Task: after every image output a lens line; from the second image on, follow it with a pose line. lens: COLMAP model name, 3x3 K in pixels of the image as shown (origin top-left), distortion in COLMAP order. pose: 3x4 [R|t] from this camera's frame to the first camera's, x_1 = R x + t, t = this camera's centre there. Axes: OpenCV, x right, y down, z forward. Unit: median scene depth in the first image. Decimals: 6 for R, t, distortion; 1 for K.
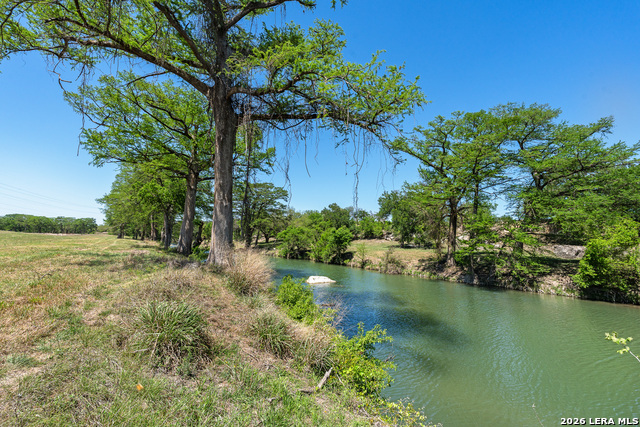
lens RADIAL K [[288.0, 0, 319.5], [0, 288.0, 210.6], [0, 0, 1]] dist [-0.004818, 0.000787]
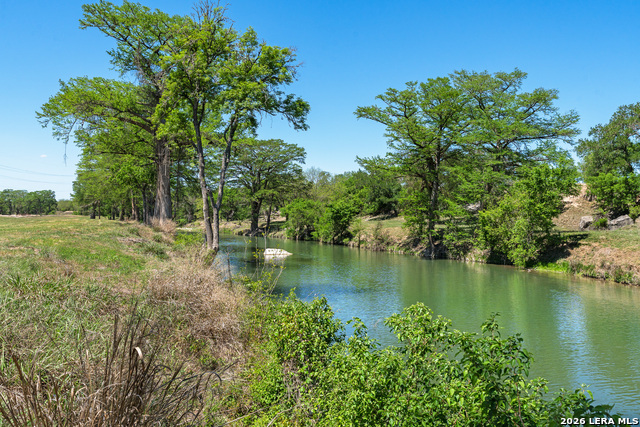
lens RADIAL K [[507.5, 0, 318.8], [0, 507.5, 211.4], [0, 0, 1]] dist [-0.010706, 0.000529]
pose [[0.983952, -0.021343, -0.177155, 0.382301], [0.037172, 0.995556, 0.086521, -0.055093], [0.174521, -0.091718, 0.980373, -0.635048]]
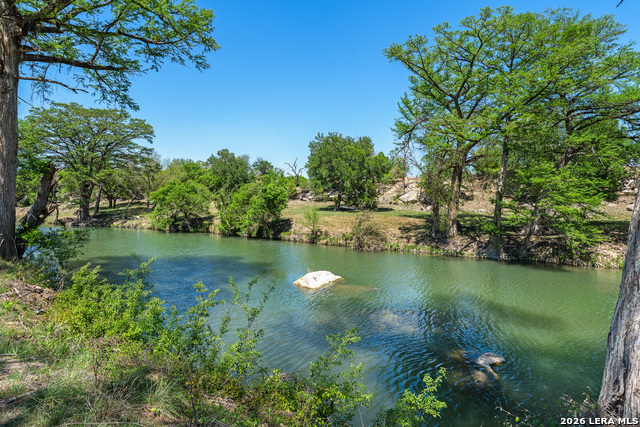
lens RADIAL K [[353.3, 0, 326.8], [0, 353.3, 208.3], [0, 0, 1]] dist [0.004839, 0.000200]
pose [[0.918564, -0.024692, 0.394500, -0.184301], [-0.024791, 0.992483, 0.119845, 0.022826], [-0.394494, -0.119865, 0.911047, 0.300042]]
